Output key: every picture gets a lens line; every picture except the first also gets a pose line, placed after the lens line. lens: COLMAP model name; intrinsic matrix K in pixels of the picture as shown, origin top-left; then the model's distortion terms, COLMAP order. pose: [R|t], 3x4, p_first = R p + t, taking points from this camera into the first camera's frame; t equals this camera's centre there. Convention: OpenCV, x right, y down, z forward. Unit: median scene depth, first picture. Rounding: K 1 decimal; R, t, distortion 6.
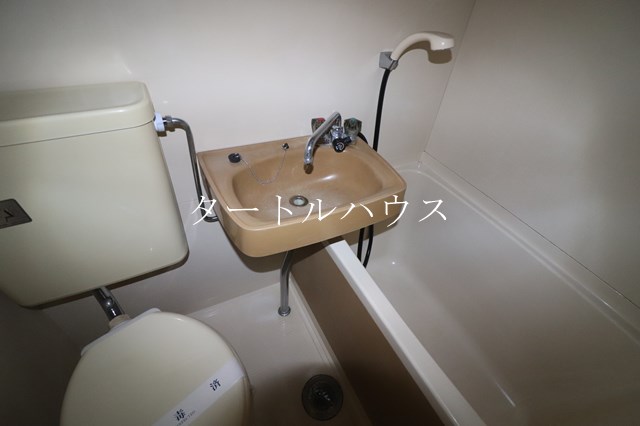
lens RADIAL K [[303.8, 0, 318.0], [0, 303.8, 215.8], [0, 0, 1]] dist [-0.006460, -0.003171]
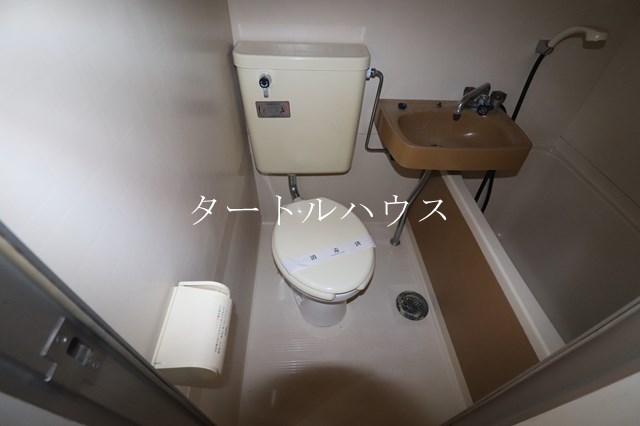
lens RADIAL K [[303.8, 0, 318.4], [0, 303.8, 210.0], [0, 0, 1]] dist [-0.006460, -0.003171]
pose [[0.916462, 0.248732, -0.313415, -0.063644], [-0.240467, 0.968450, 0.065427, 0.273444], [0.319801, 0.015405, 0.947360, -0.449160]]
